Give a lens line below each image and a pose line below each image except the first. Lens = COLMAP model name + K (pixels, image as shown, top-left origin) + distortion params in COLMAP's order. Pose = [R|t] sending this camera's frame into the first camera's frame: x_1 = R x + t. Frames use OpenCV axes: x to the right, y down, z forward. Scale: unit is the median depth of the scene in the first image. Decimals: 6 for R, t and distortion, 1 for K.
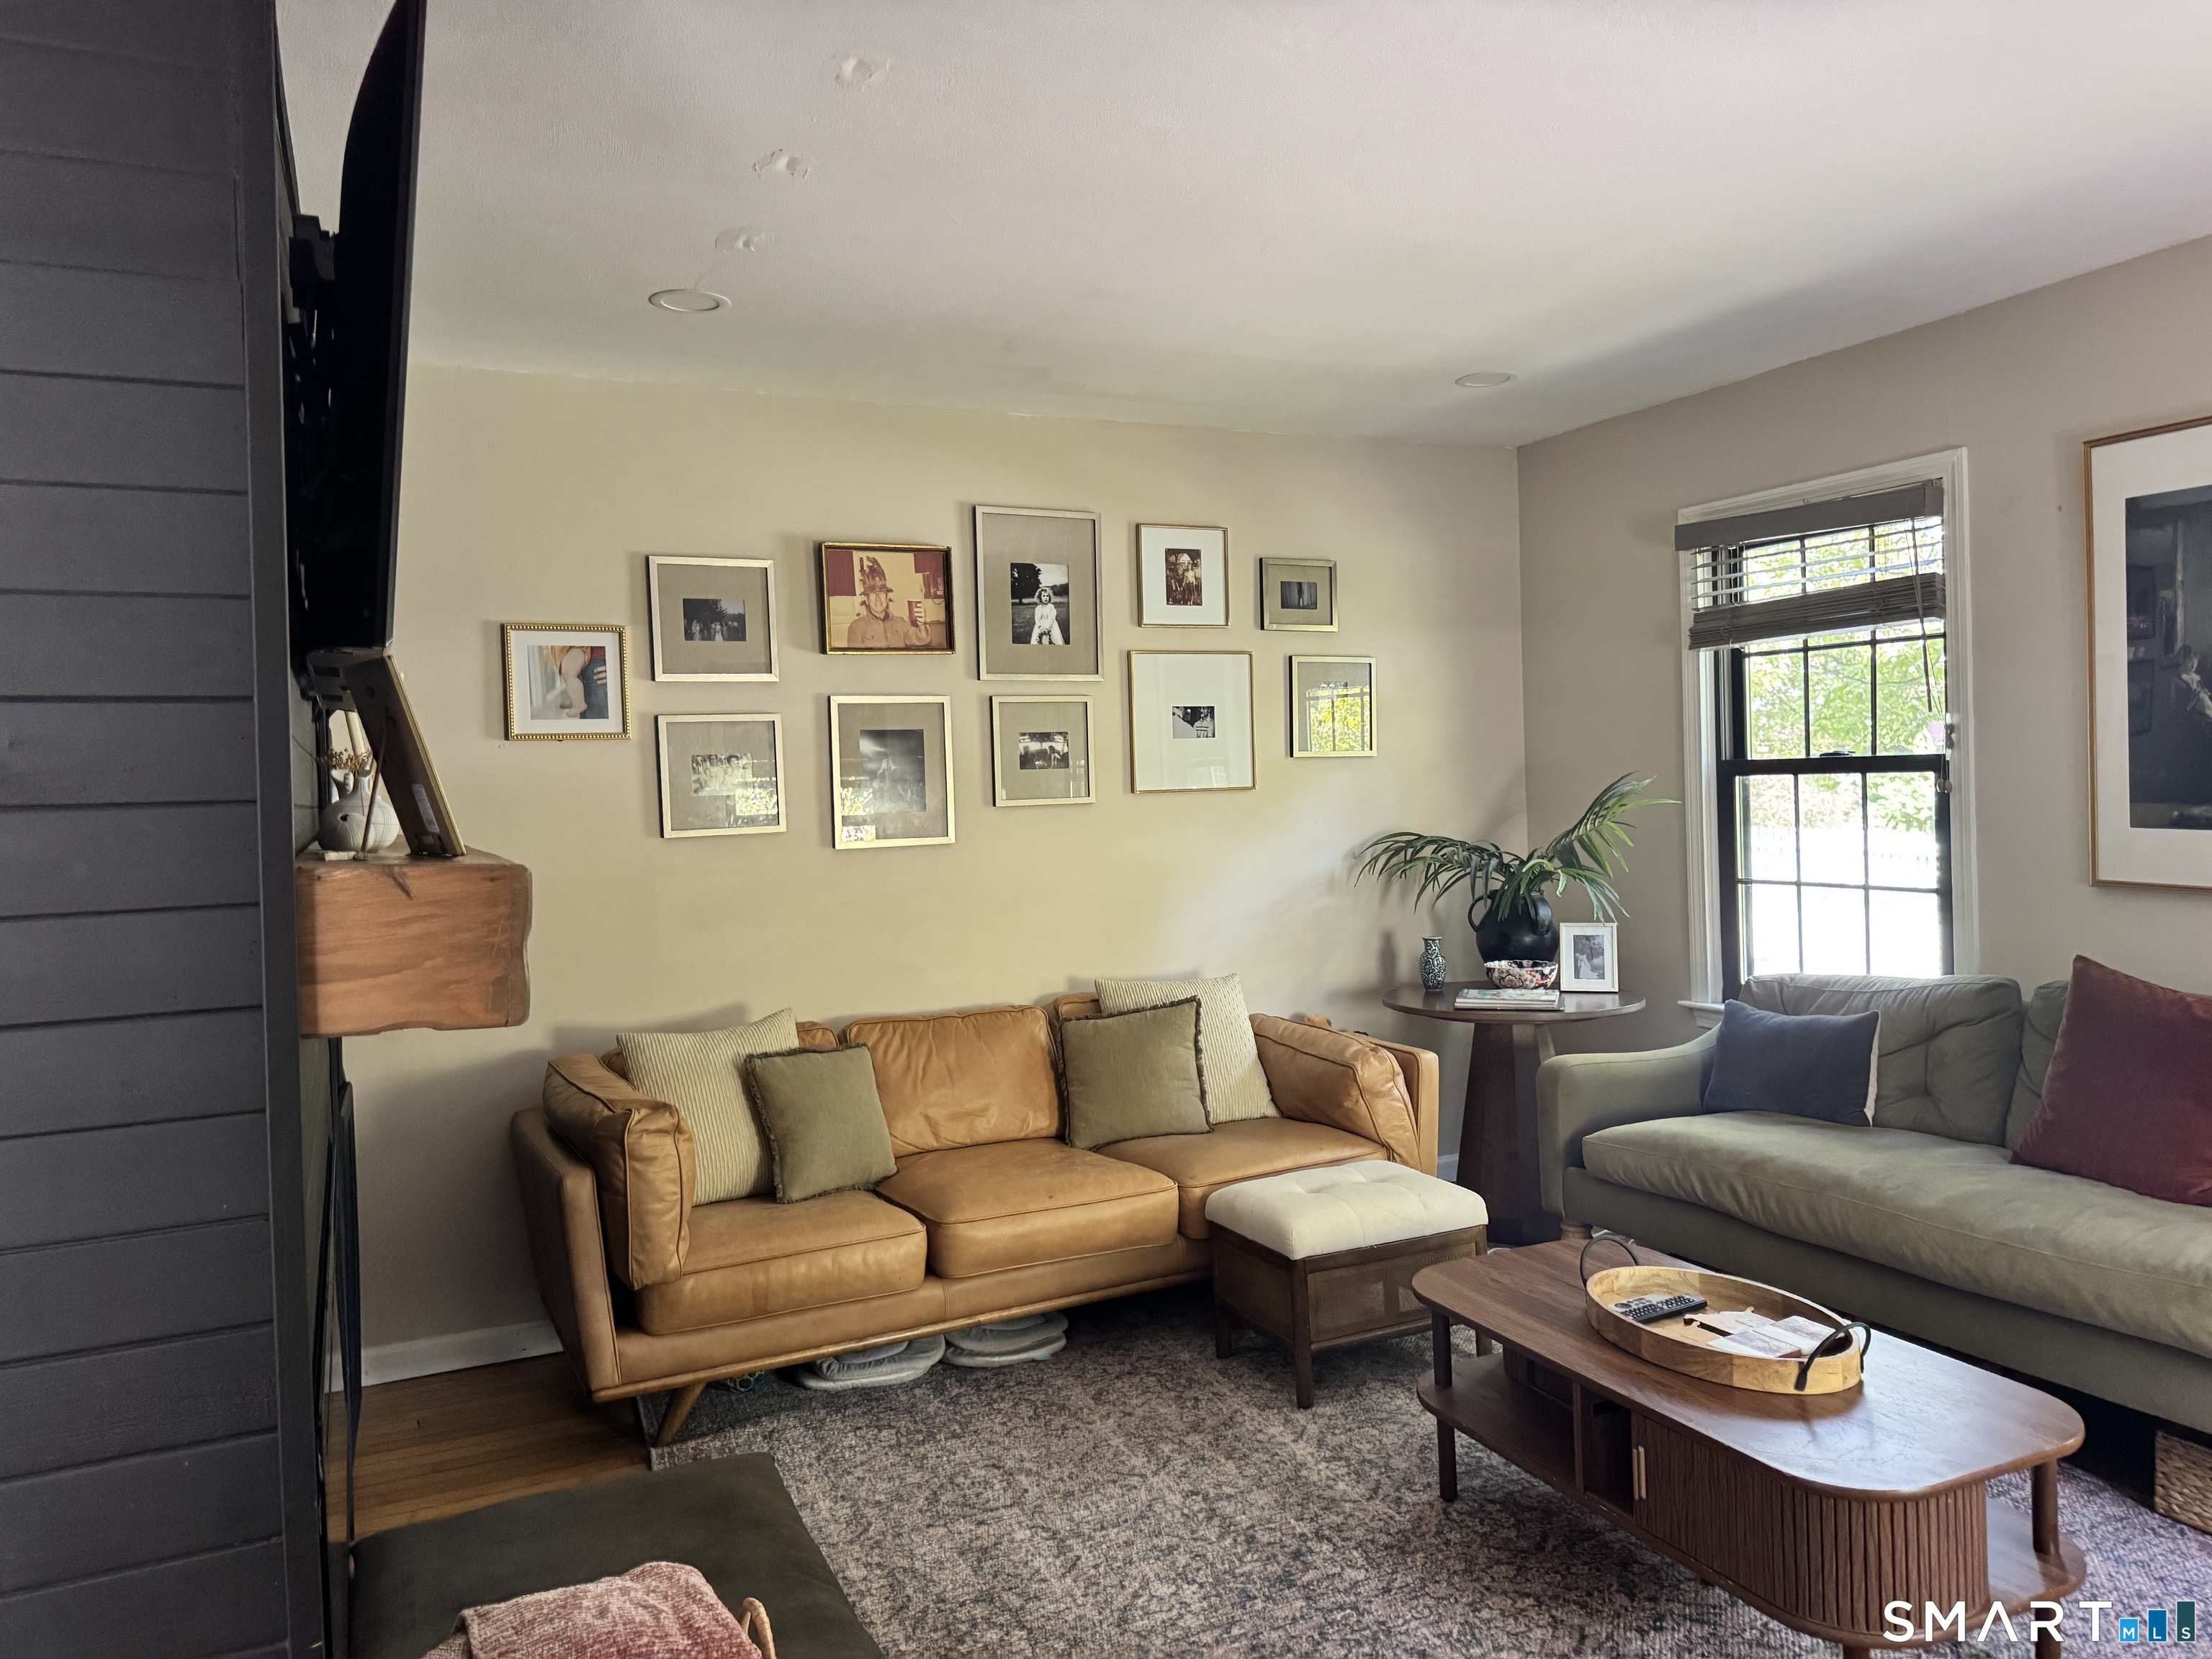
lens RADIAL K [[1561.5, 0, 1102.0], [0, 1561.5, 818.1], [0, 0, 1]] dist [0.073615, -0.047211]
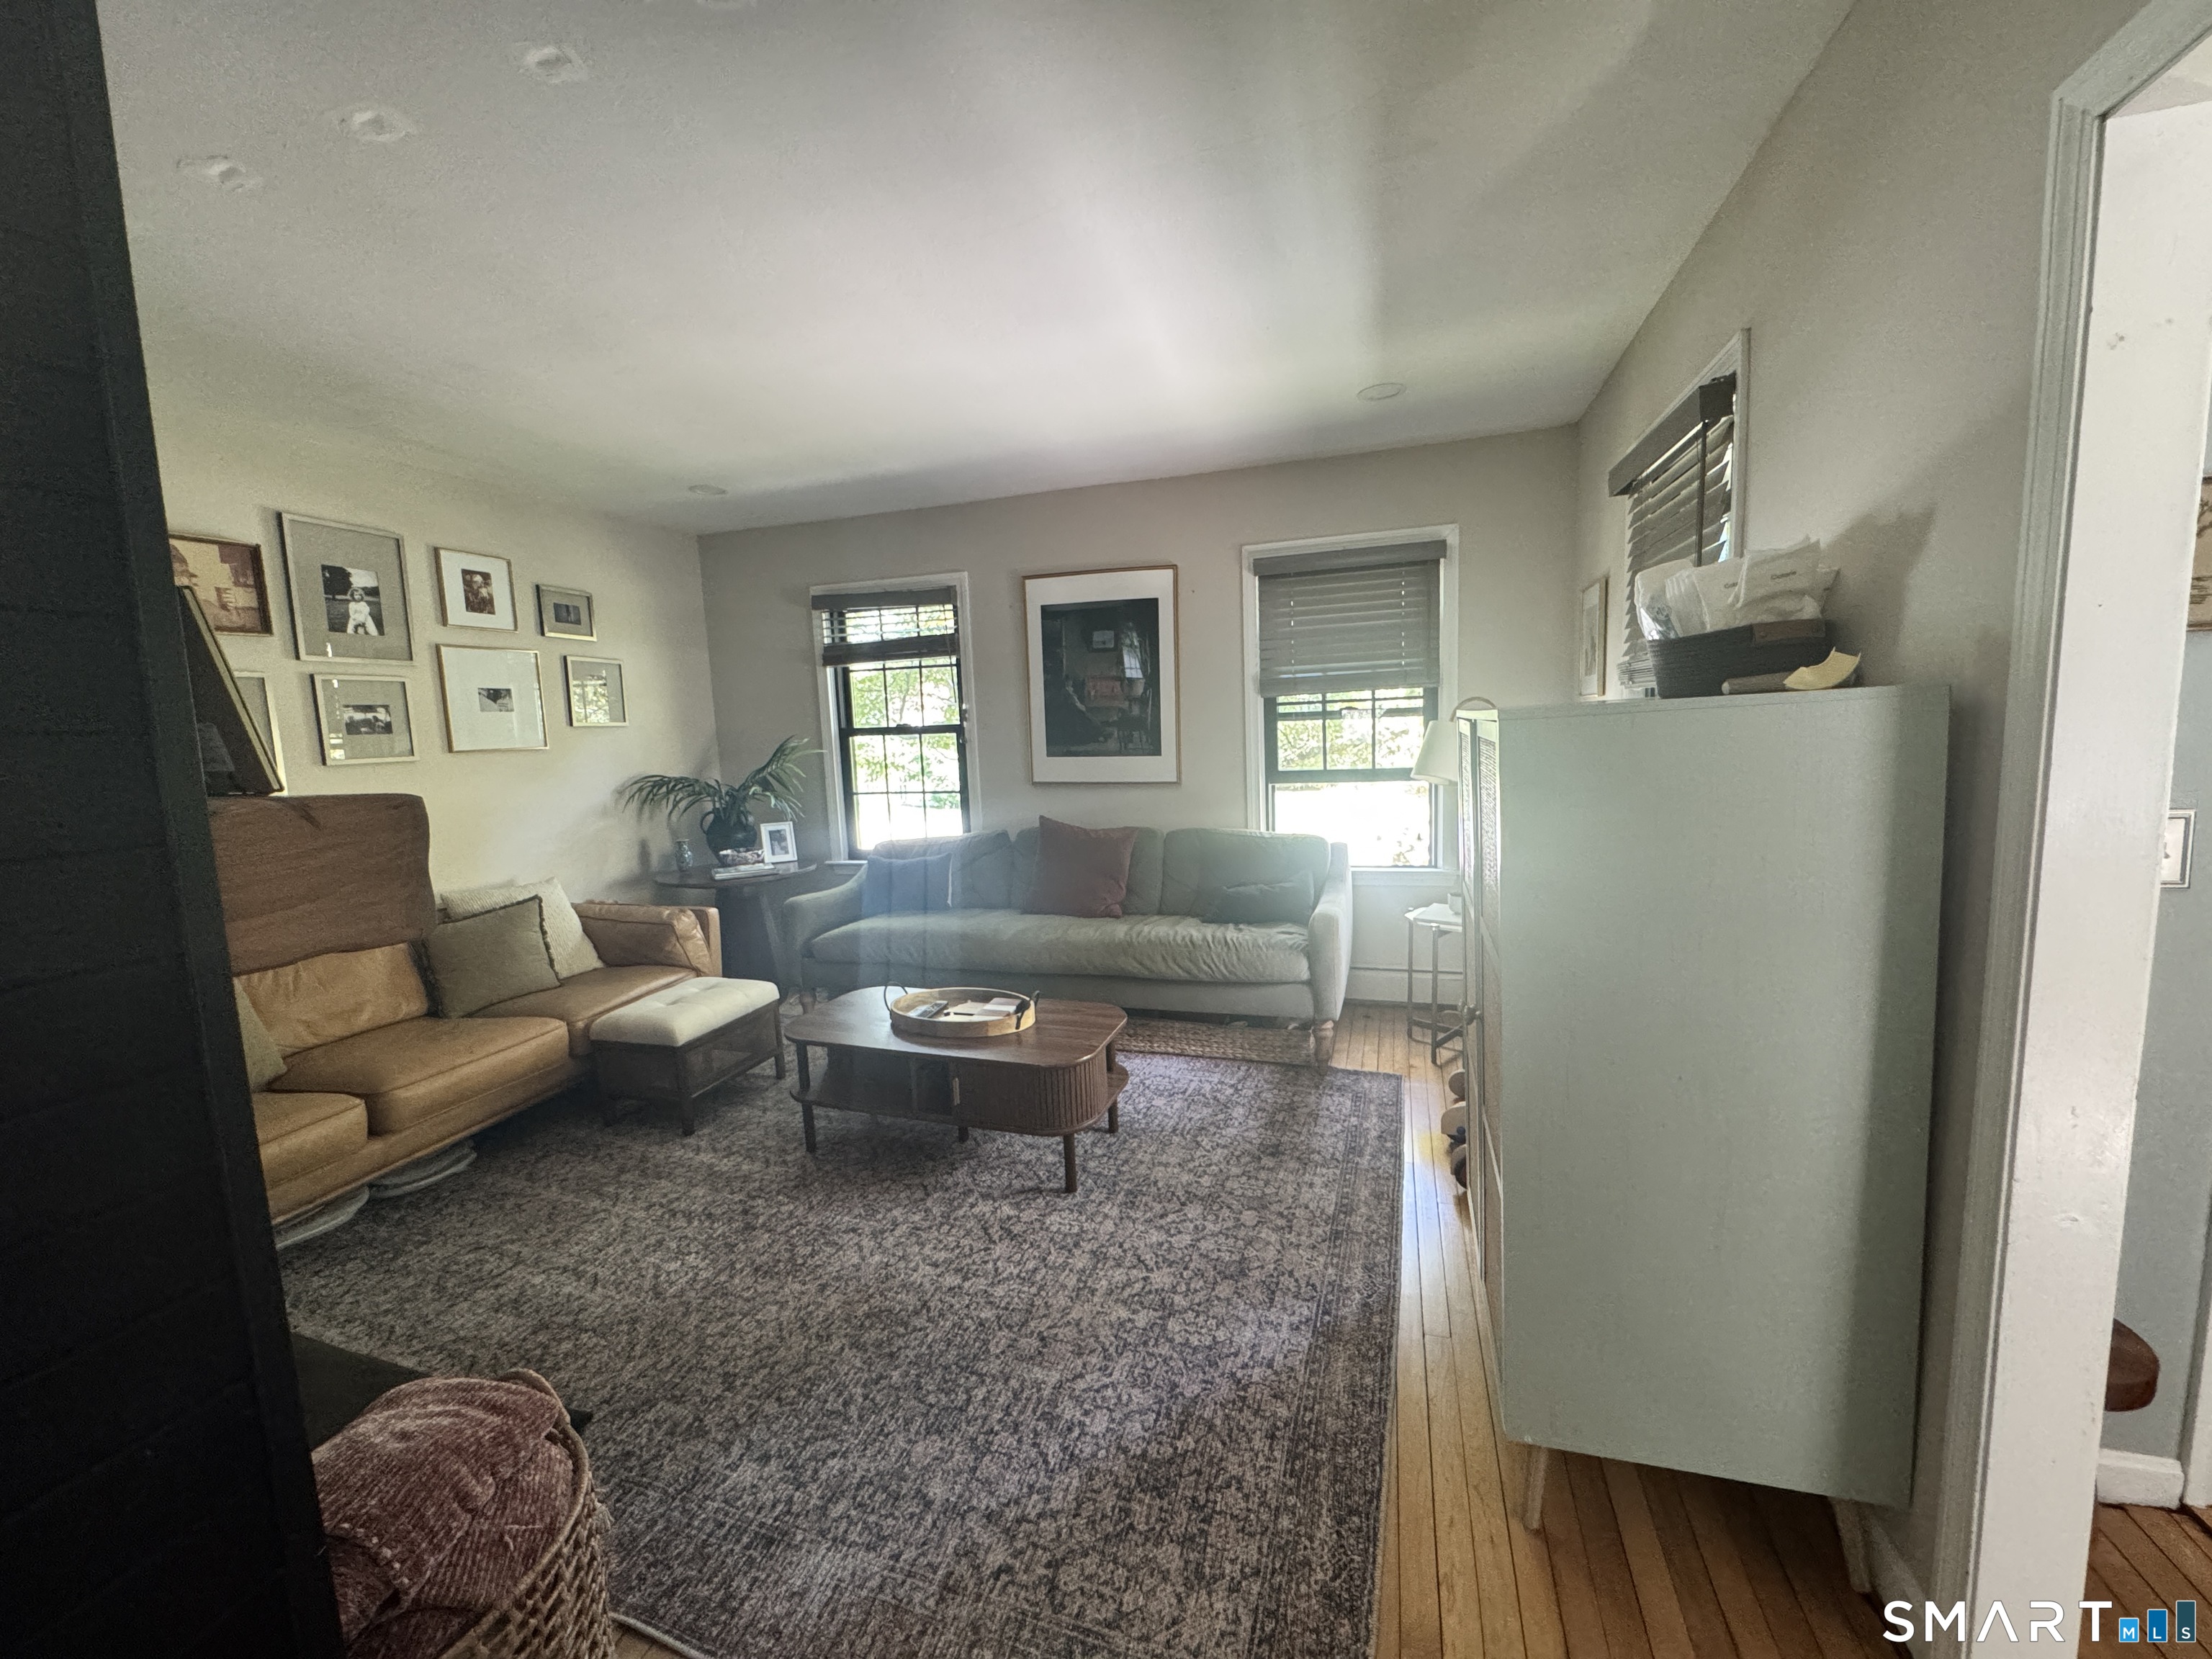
lens RADIAL K [[881.7, 0, 1107.4], [0, 881.7, 833.9], [0, 0, 1]] dist [-0.003841, 0.000110]
pose [[0.686638, -0.085945, 0.721902, -0.190372], [0.032760, 0.995637, 0.087374, 0.007907], [-0.726261, -0.036345, 0.686457, 0.095364]]
